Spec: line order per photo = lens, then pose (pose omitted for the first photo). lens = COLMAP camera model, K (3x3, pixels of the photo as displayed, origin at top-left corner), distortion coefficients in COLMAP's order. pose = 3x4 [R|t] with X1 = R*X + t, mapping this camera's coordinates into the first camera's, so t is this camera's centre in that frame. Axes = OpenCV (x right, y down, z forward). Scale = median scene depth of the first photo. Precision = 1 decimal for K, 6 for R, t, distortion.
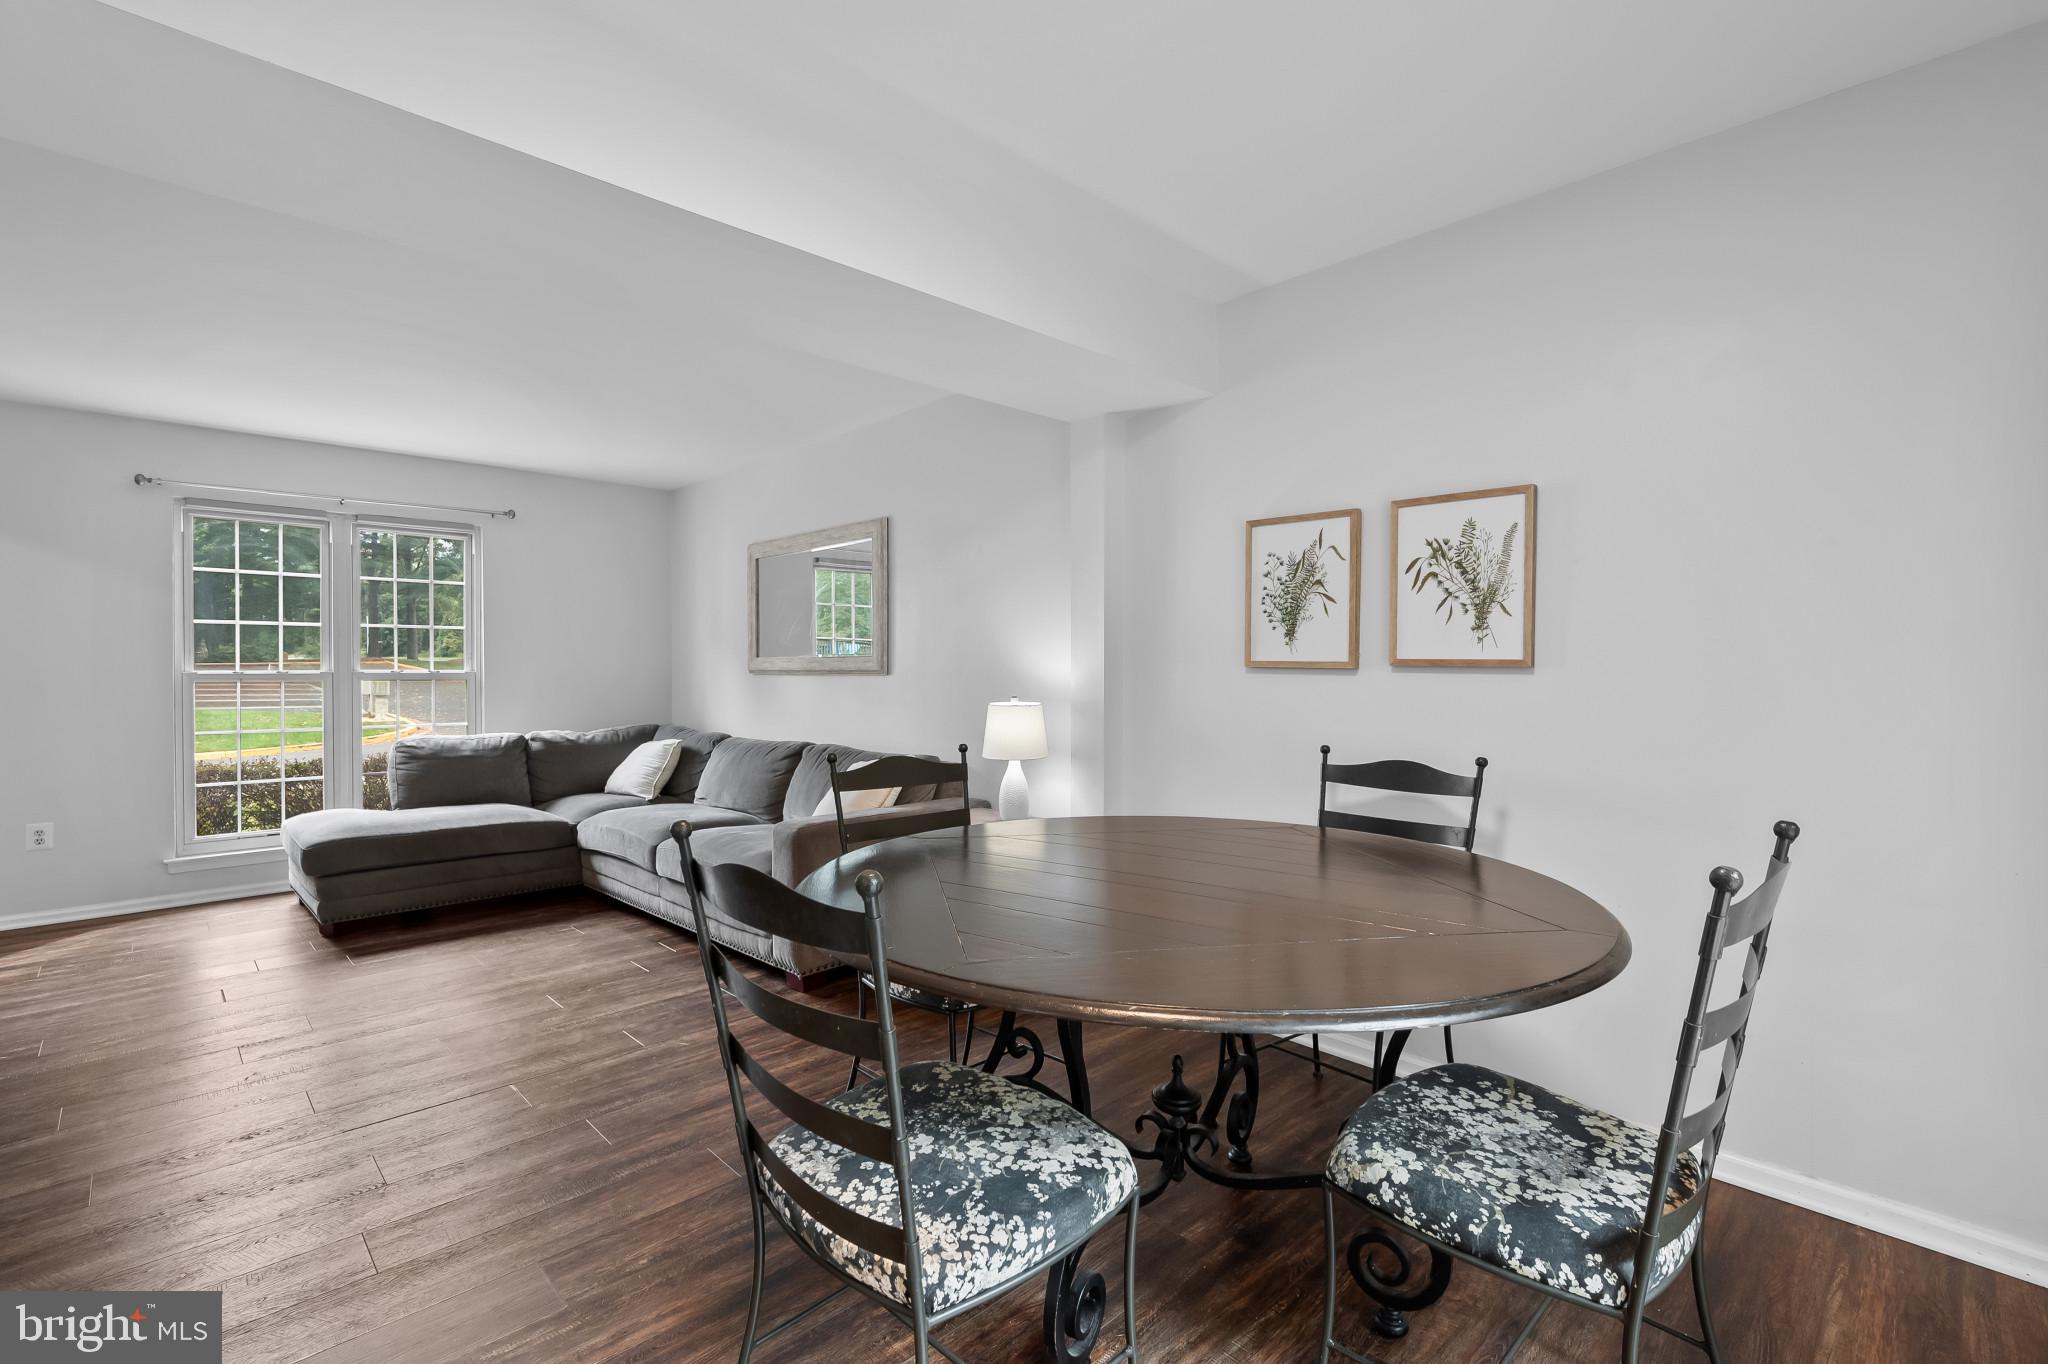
lens RADIAL K [[906.0, 0, 1016.6], [0, 906.0, 681.7], [0, 0, 1]] dist [-0.000462, 0.000911]
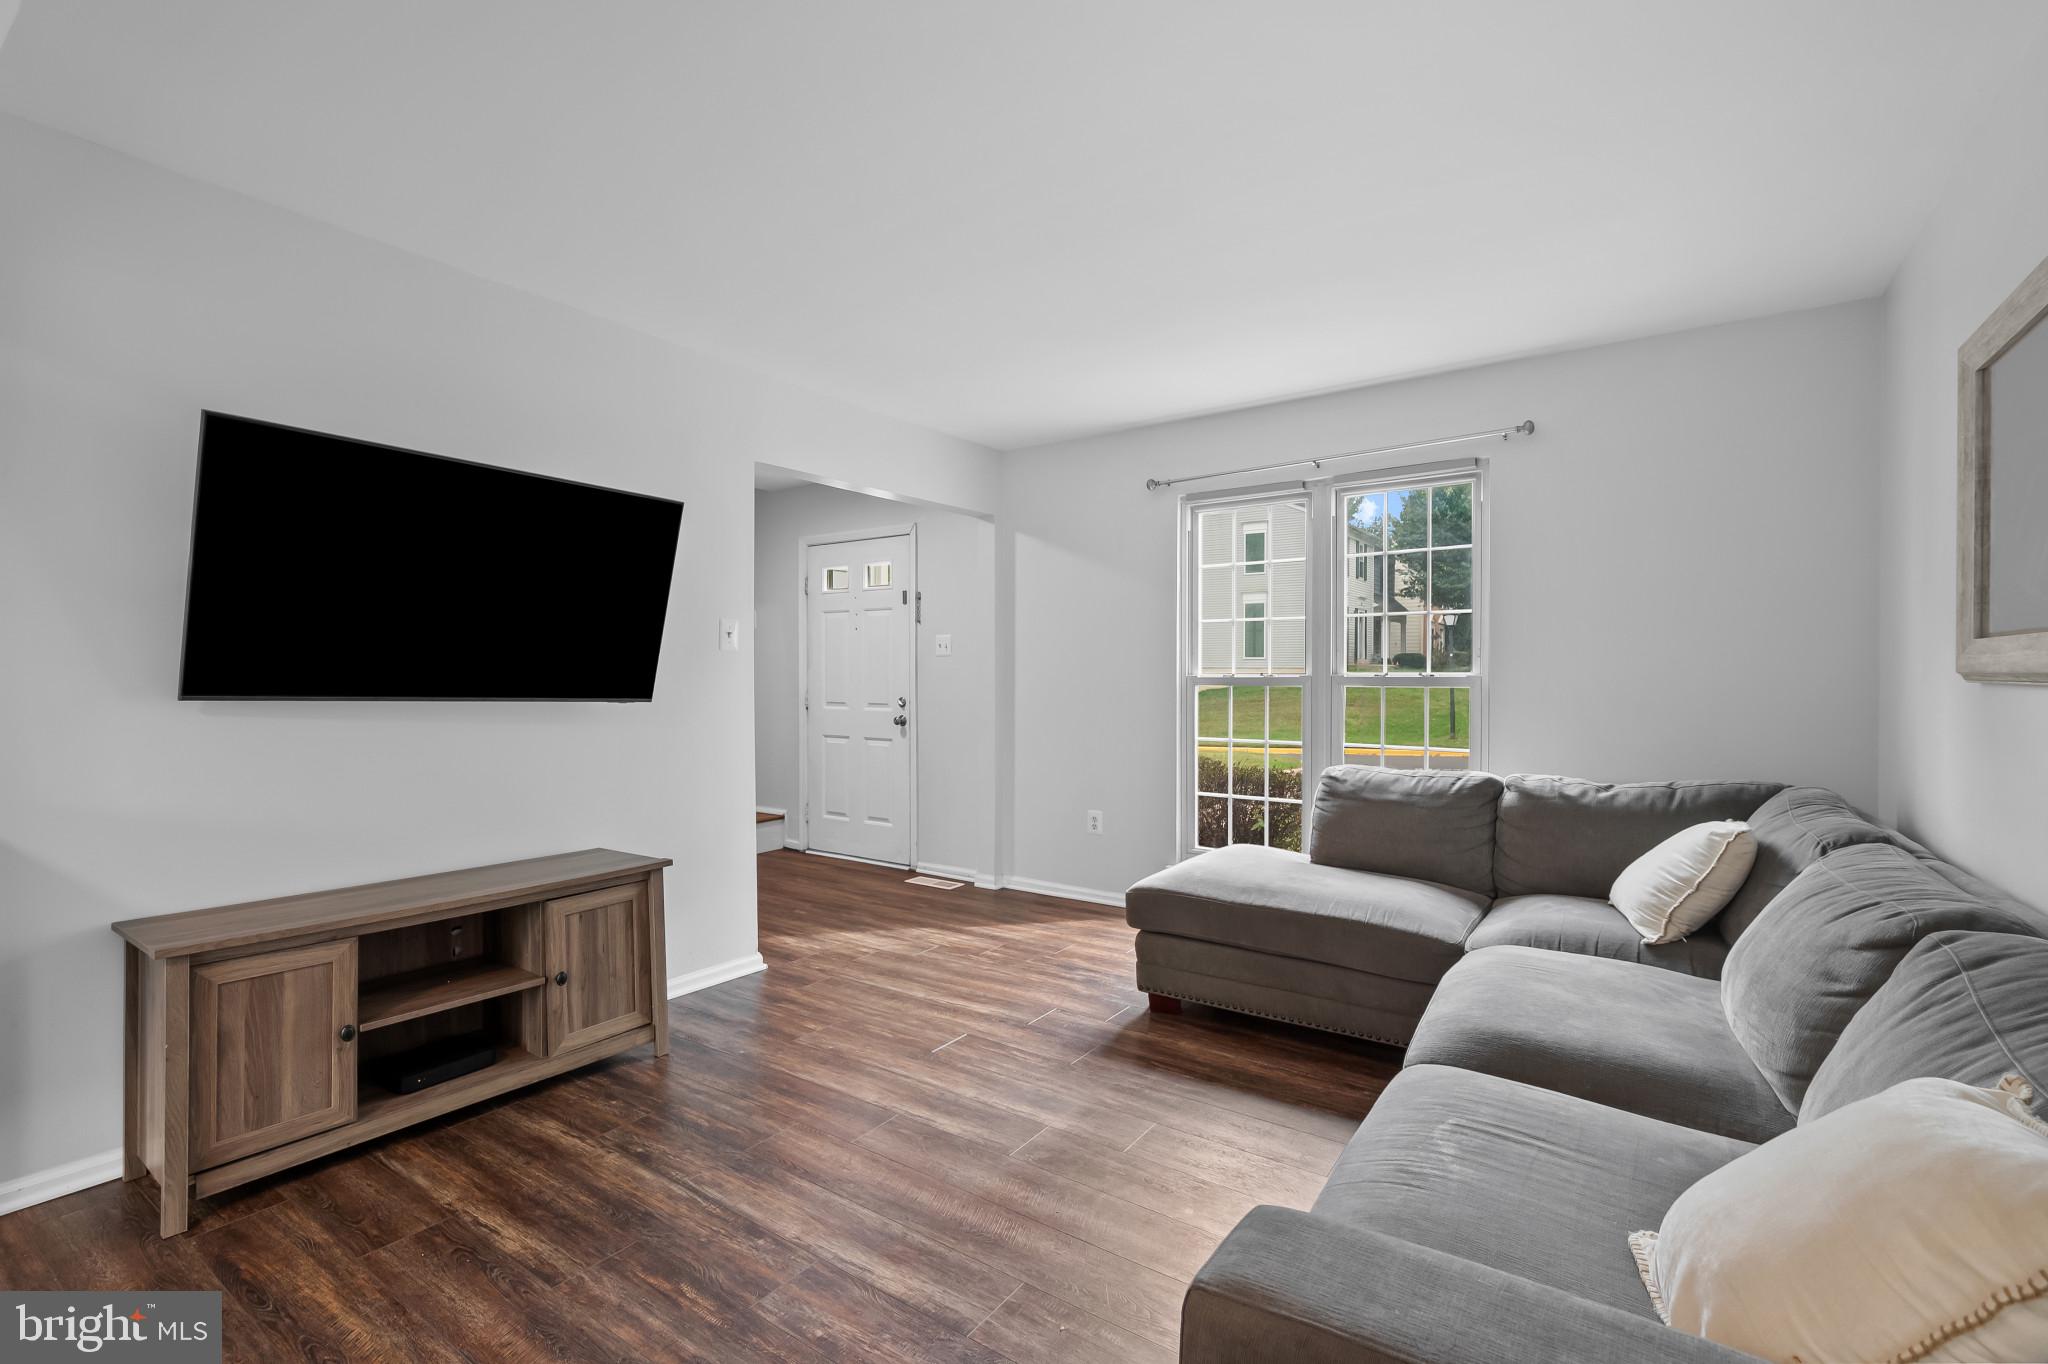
lens RADIAL K [[906.0, 0, 1028.1], [0, 906.0, 687.5], [0, 0, 1]] dist [-0.000462, 0.000911]
pose [[0.201321, 0.014629, -0.979416, -0.003815], [-0.012723, 0.999843, 0.012319, -0.006568], [0.979443, 0.009981, 0.201476, 0.580465]]
